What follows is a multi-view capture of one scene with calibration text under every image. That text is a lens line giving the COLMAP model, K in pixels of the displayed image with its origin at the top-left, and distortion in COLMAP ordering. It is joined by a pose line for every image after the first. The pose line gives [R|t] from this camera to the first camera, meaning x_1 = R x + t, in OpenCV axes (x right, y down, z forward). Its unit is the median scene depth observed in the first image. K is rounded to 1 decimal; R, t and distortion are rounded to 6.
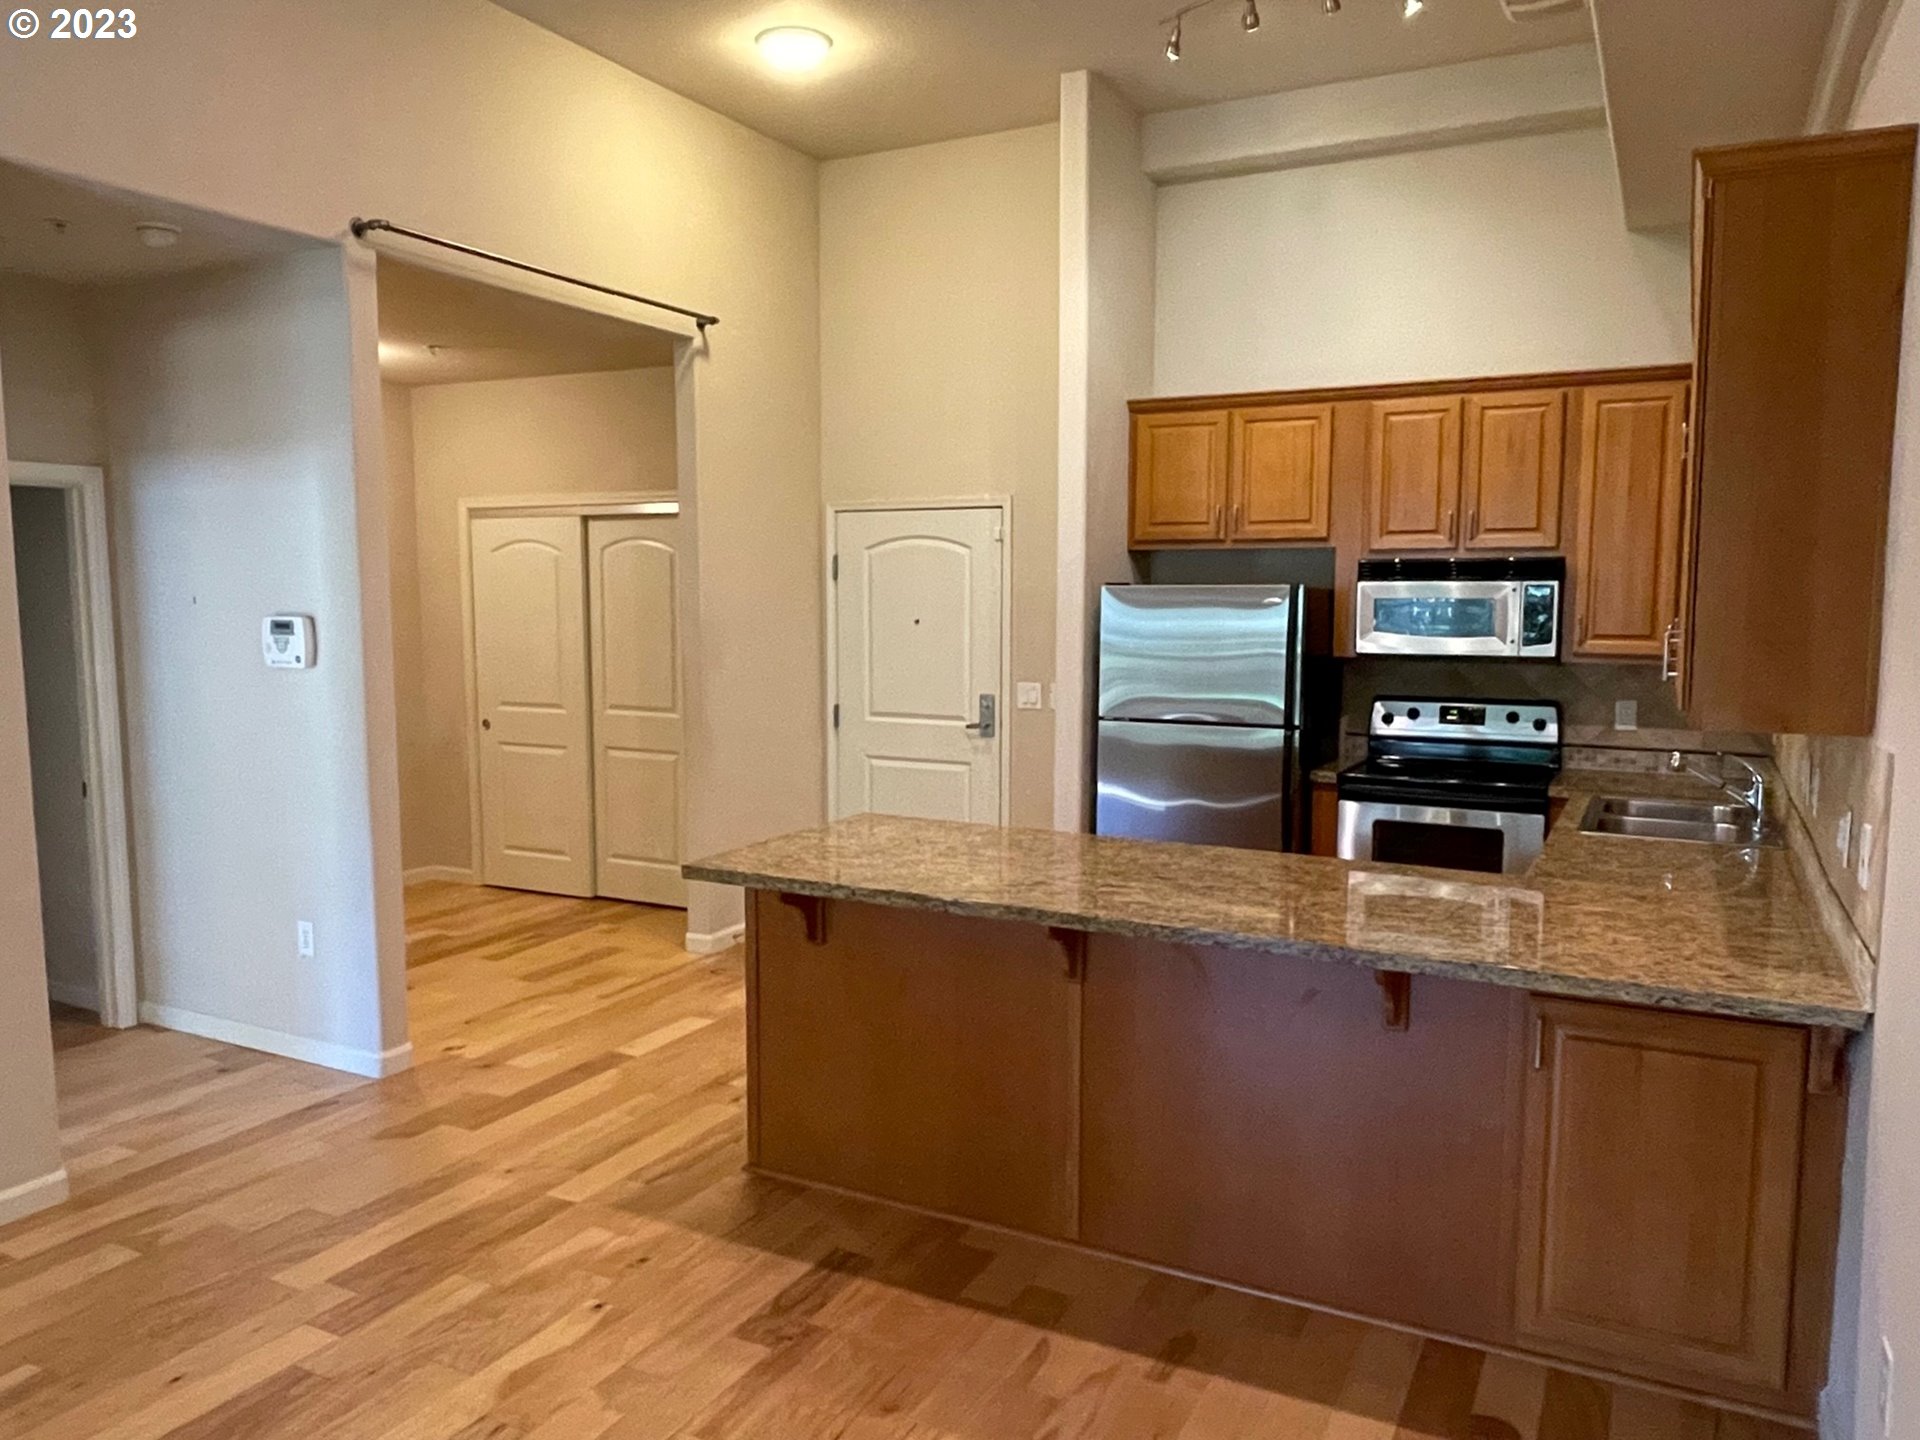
lens RADIAL K [[1372.7, 0, 946.8], [0, 1372.7, 722.6], [0, 0, 1]] dist [0.016903, -0.028105]
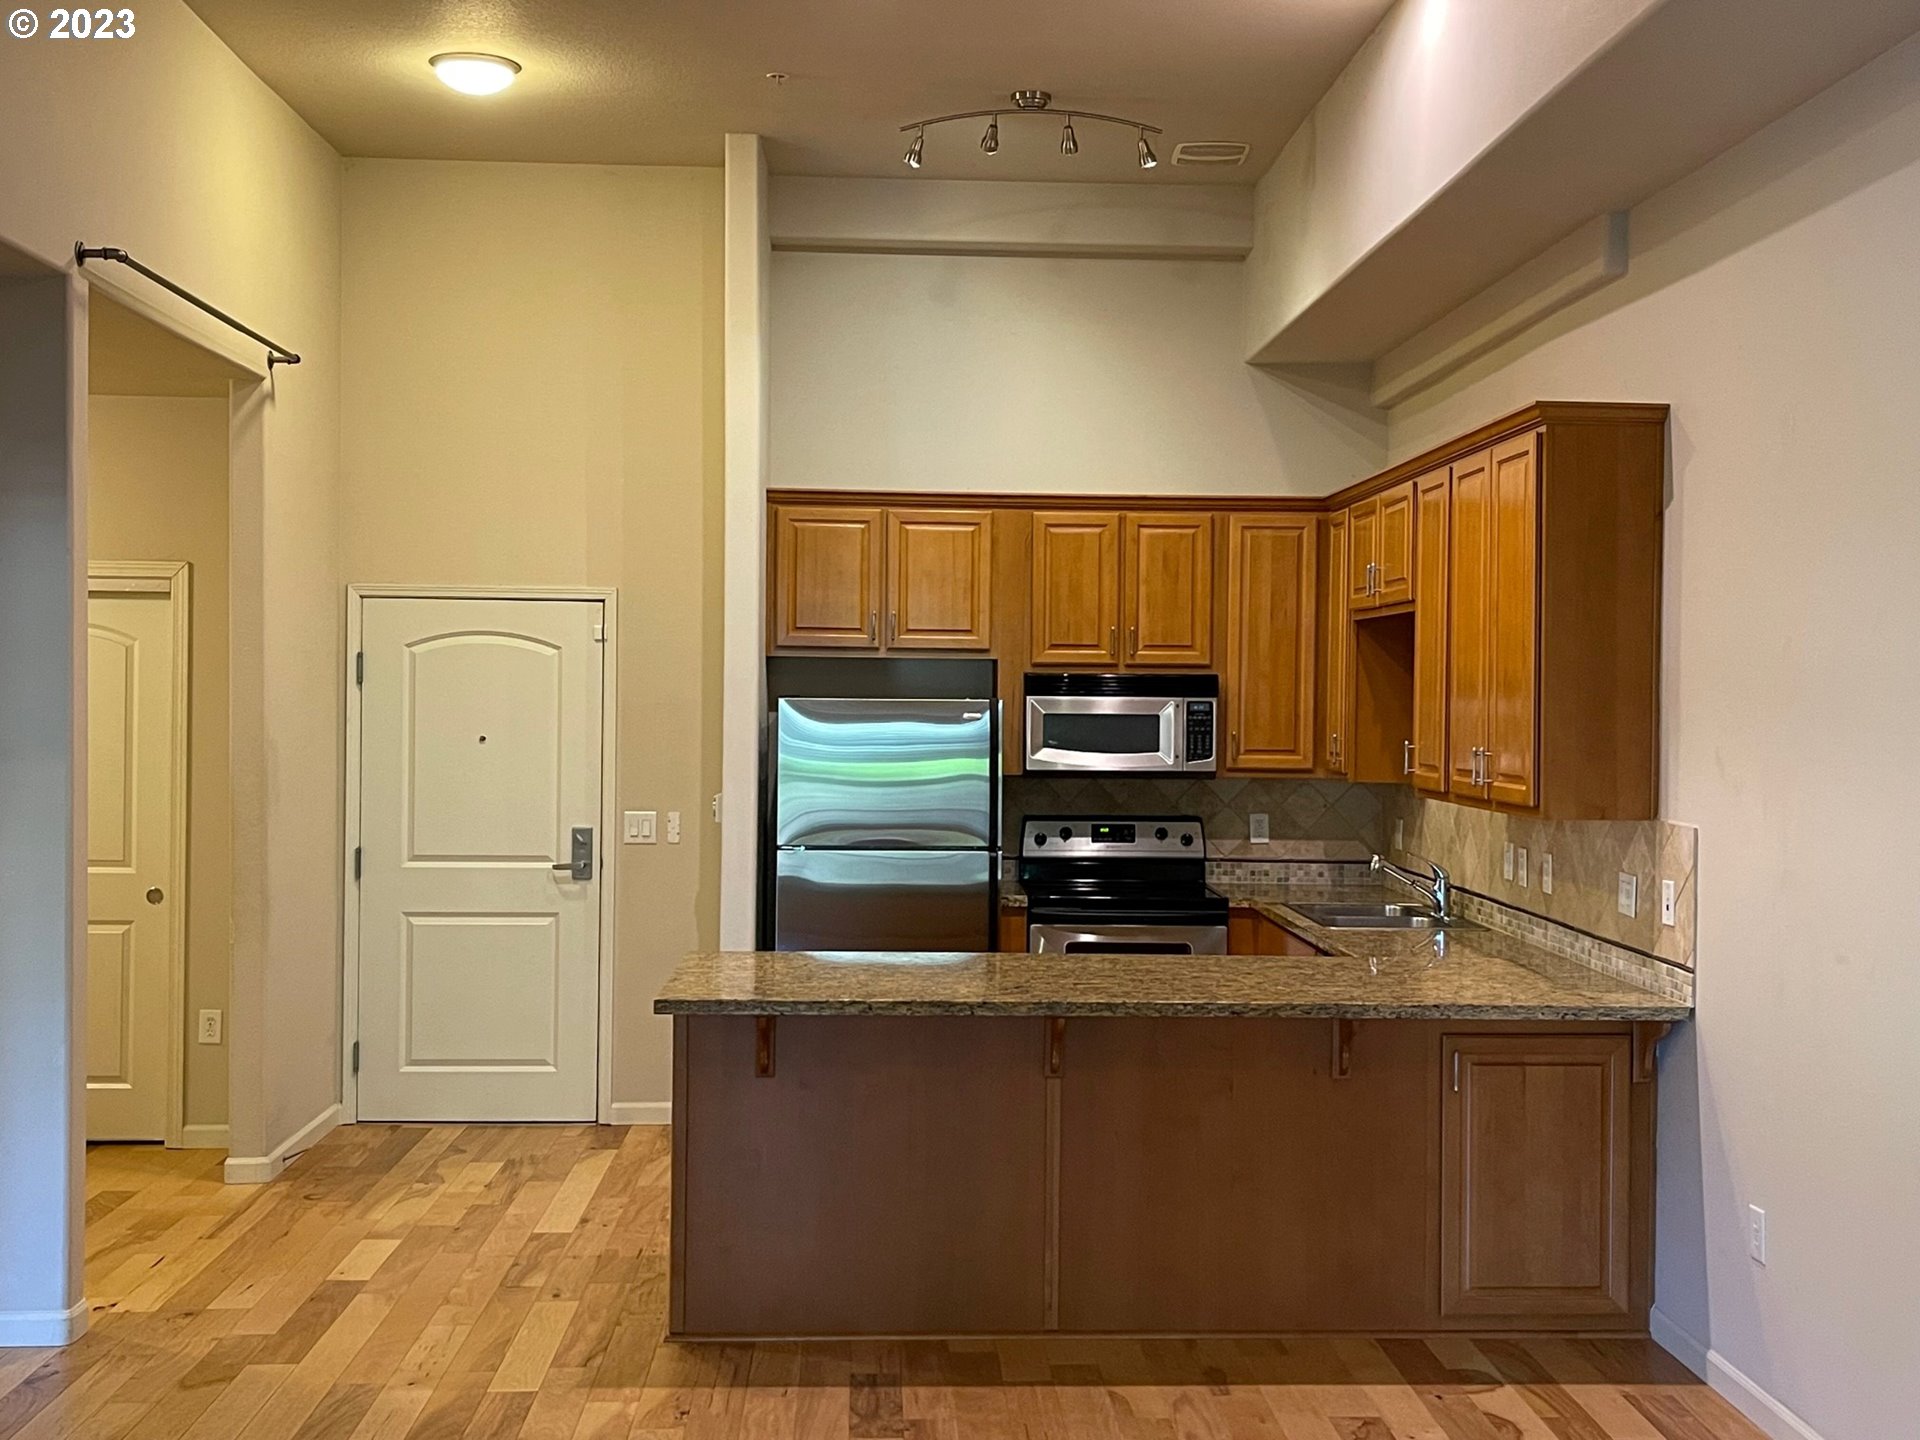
lens RADIAL K [[2131.8, 0, 976.3], [0, 2131.8, 703.5], [0, 0, 1]] dist [0.038278, 0.000000]
pose [[0.858440, 0.004536, 0.512895, -0.508605], [0.039971, 0.996328, -0.075712, 0.014076], [-0.511355, 0.085495, 0.855106, -0.258297]]
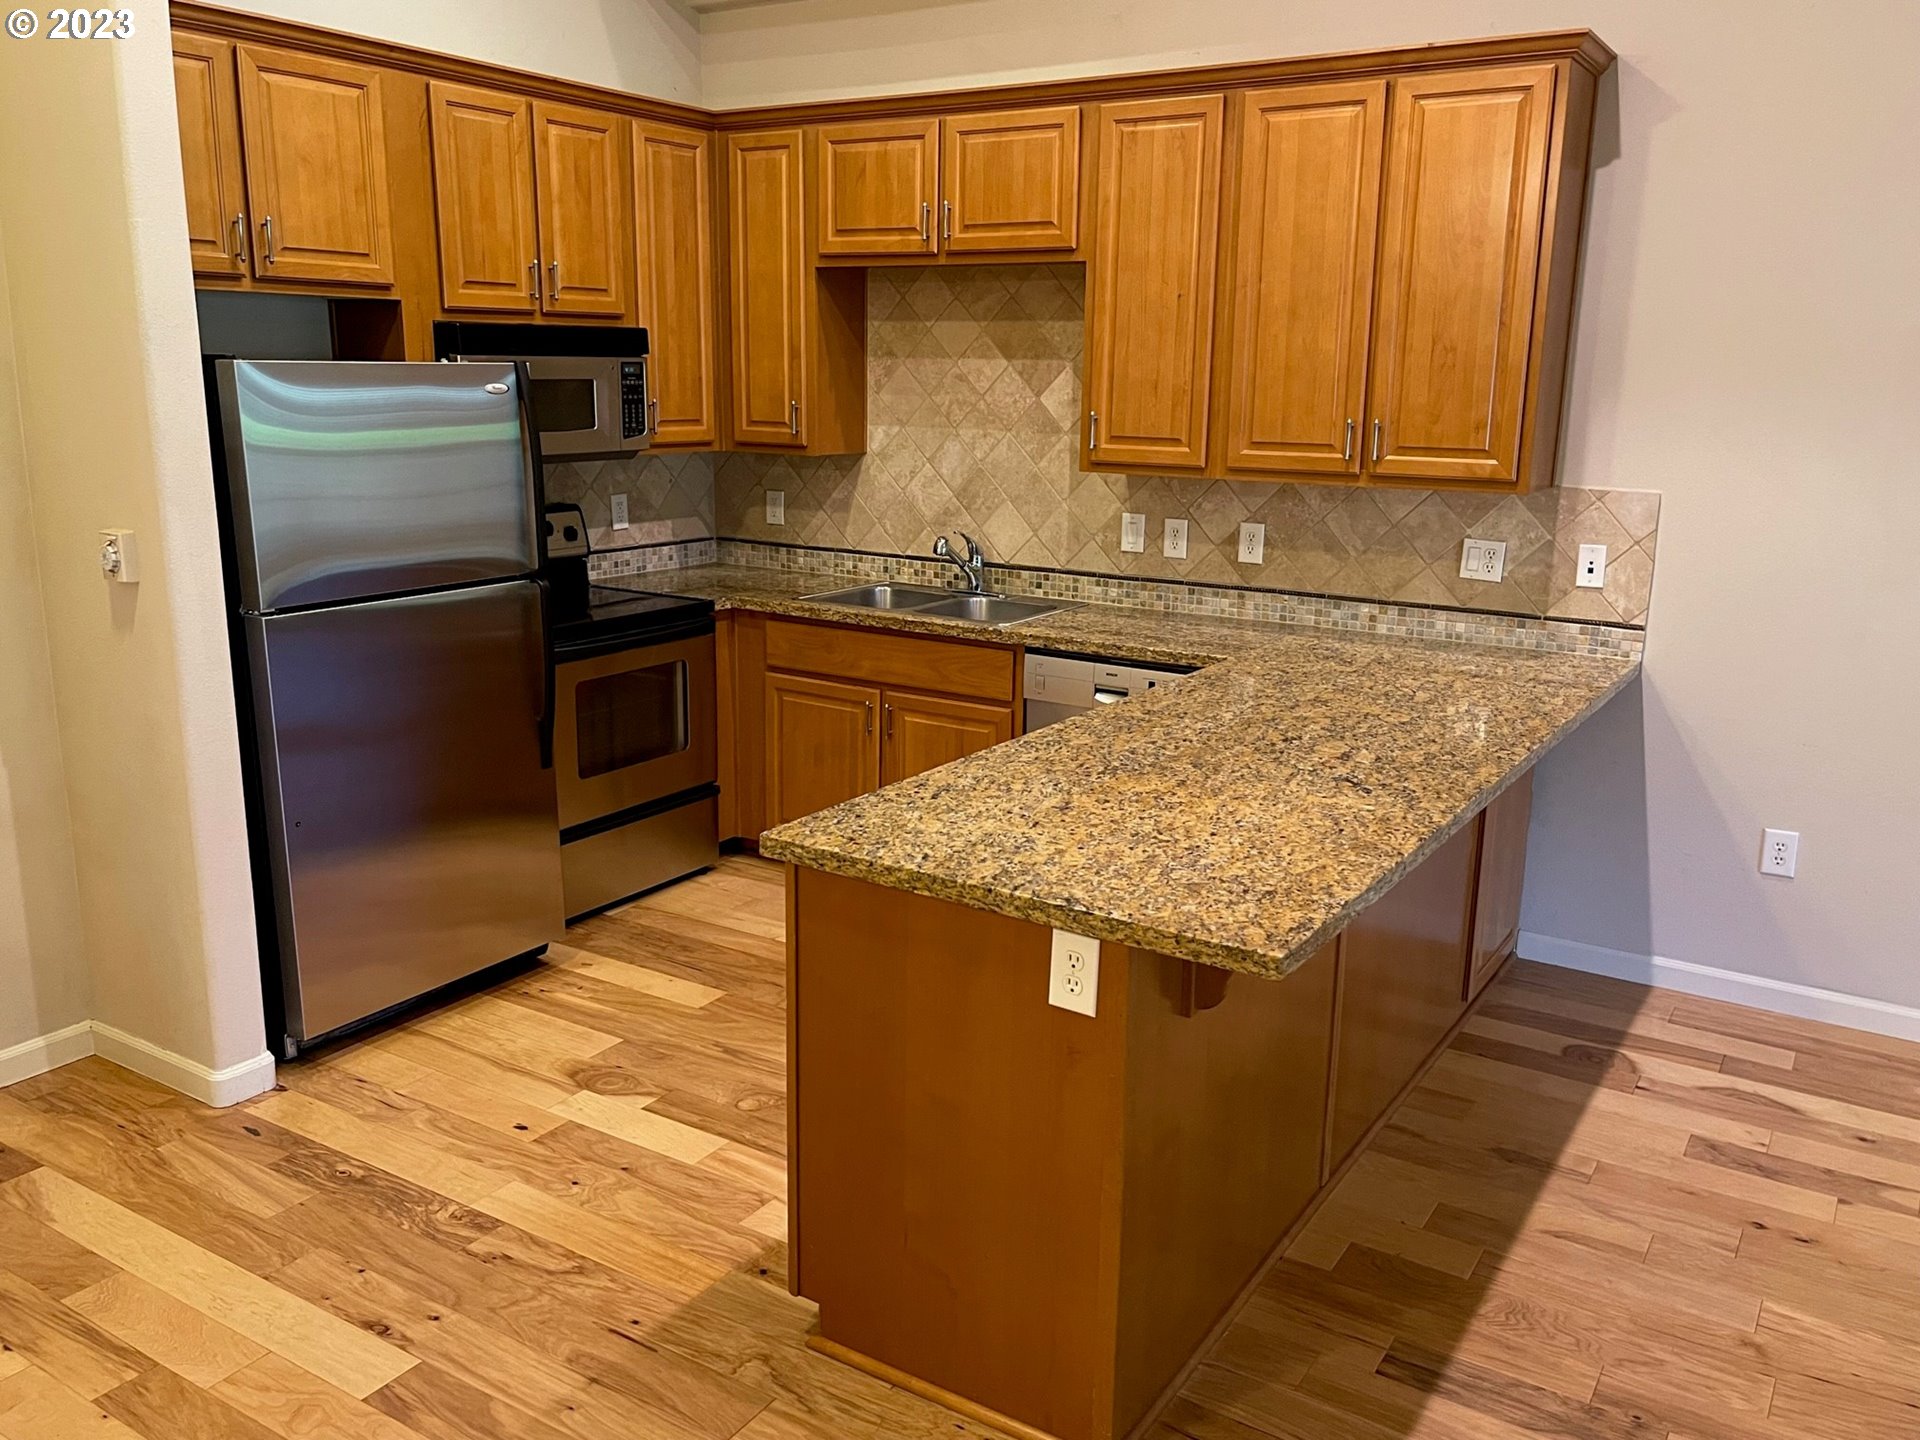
lens RADIAL K [[1549.8, 0, 954.8], [0, 1549.8, 727.1], [0, 0, 1]] dist [0.033513, -0.014396]
pose [[0.076828, -0.230695, 0.969988, -0.497978], [0.081414, 0.971067, 0.224503, -0.078980], [-0.993715, 0.061722, 0.093387, 0.716296]]
